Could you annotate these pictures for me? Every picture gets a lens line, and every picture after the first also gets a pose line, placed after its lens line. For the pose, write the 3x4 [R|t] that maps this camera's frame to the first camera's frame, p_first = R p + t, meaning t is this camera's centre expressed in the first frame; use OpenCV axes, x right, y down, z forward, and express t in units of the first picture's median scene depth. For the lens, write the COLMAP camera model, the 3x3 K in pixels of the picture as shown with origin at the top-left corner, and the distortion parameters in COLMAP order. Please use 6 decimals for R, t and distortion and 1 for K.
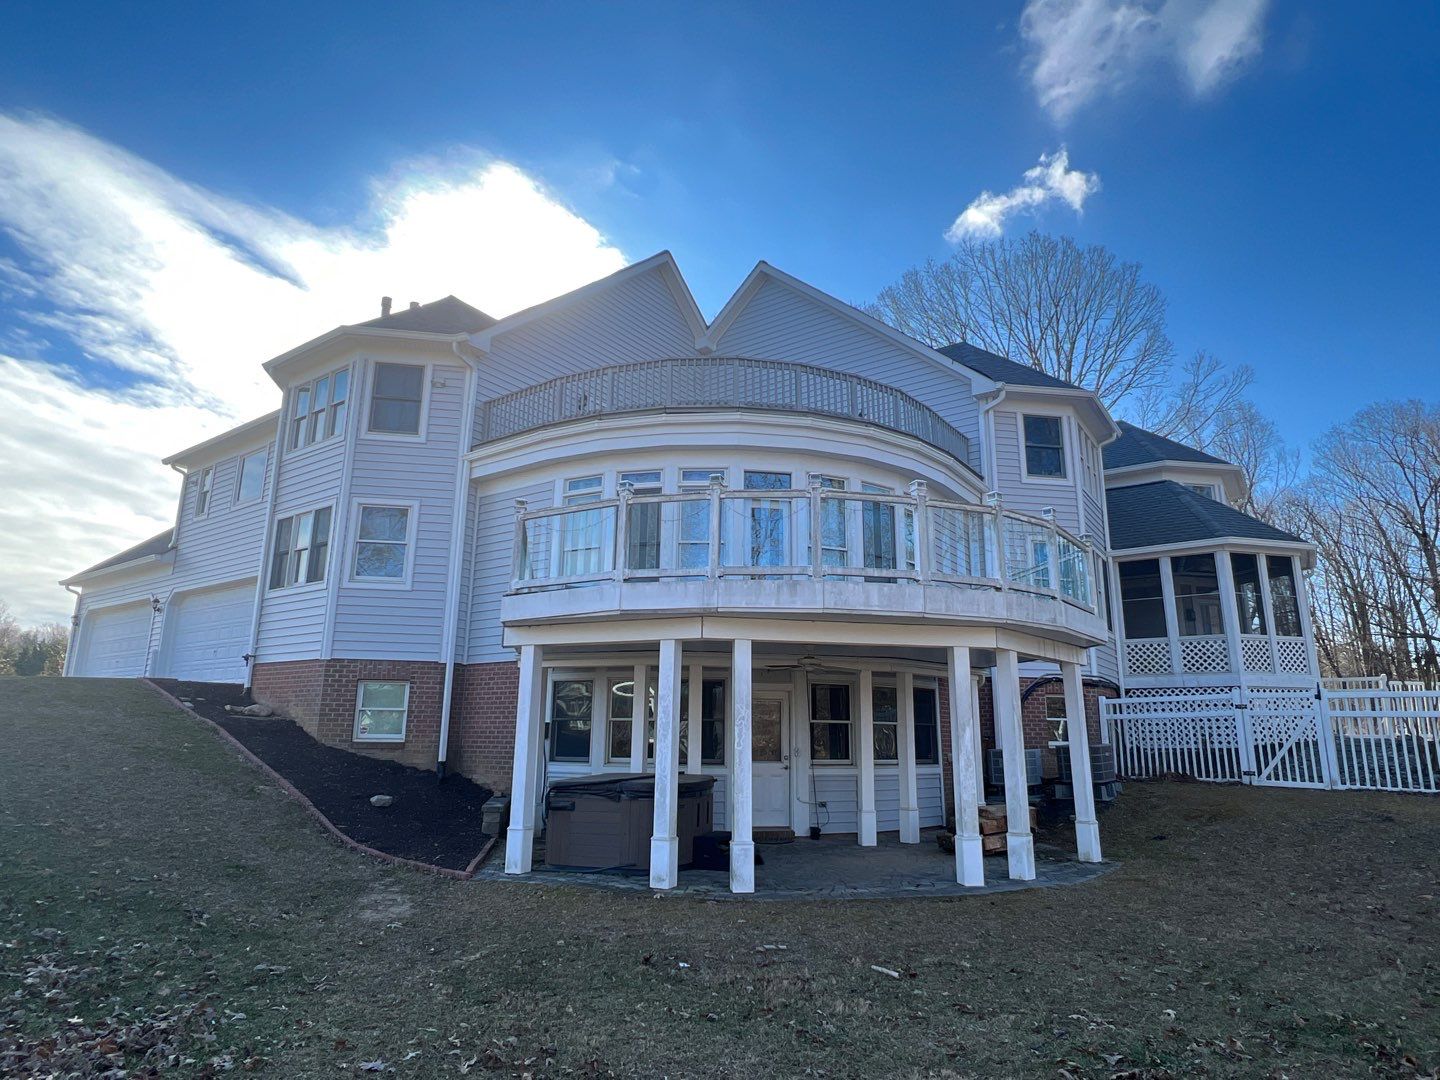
lens RADIAL K [[837.6, 0, 720.0], [0, 837.6, 540.0], [0, 0, 1]] dist [-0.002558, -0.000762]
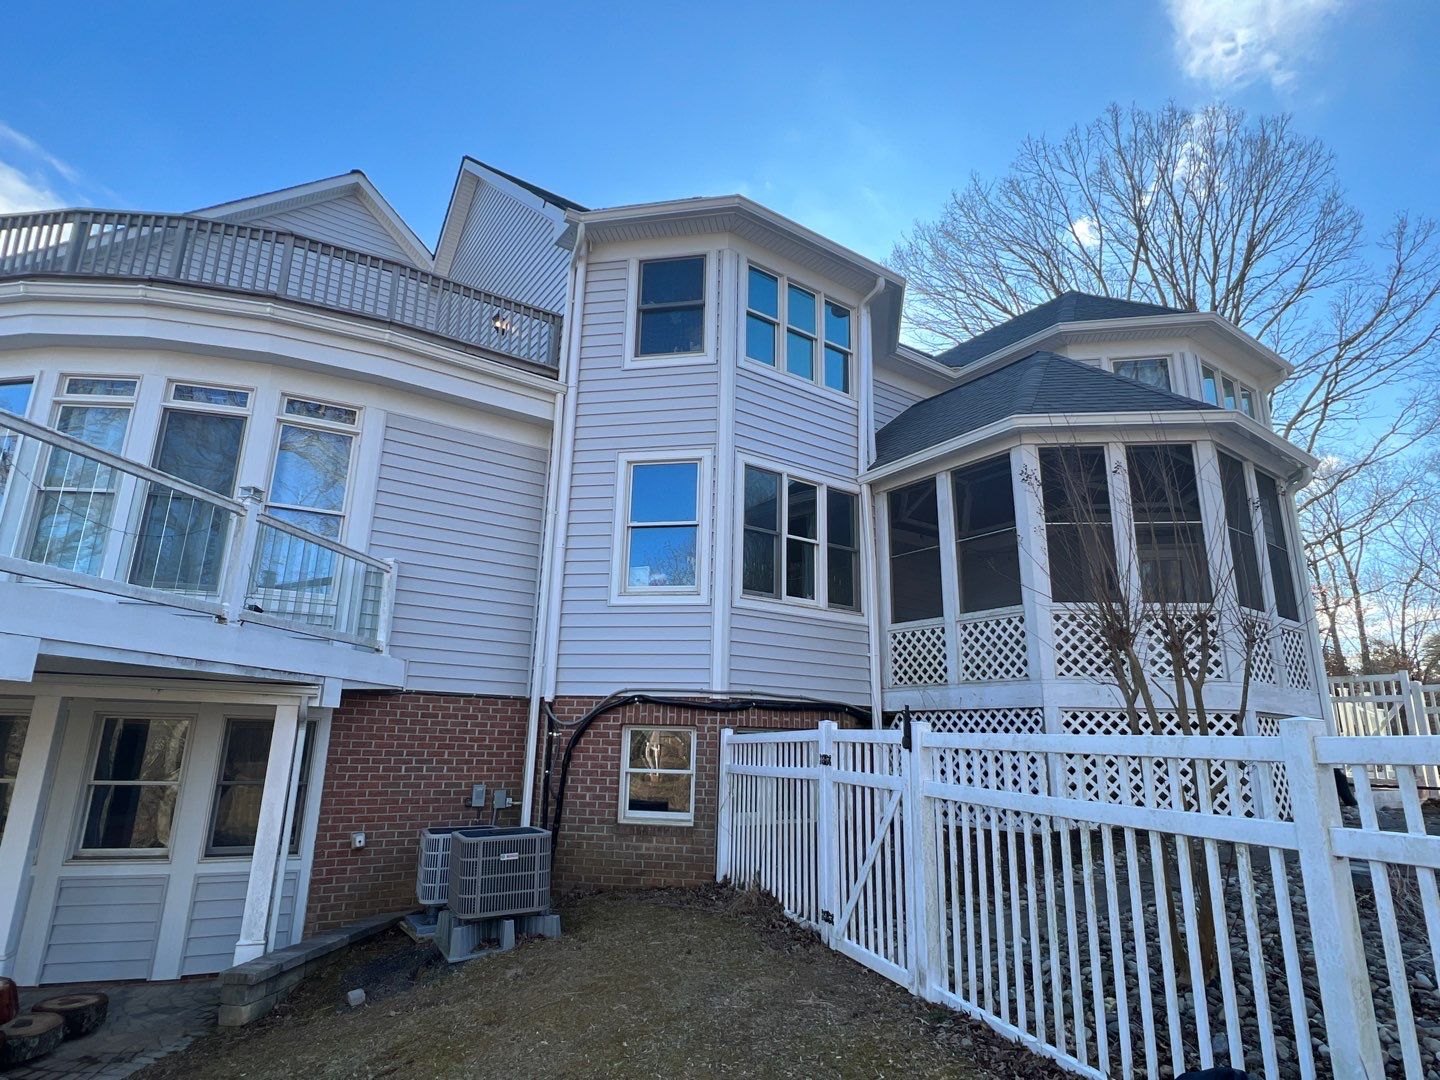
lens RADIAL K [[790.8, 0, 717.5], [0, 790.8, 542.1], [0, 0, 1]] dist [0.001059, -0.000062]
pose [[0.938614, -0.076925, -0.336283, 0.594867], [0.069440, 0.996998, -0.034247, 0.077883], [0.337908, 0.008793, 0.941138, 0.482904]]
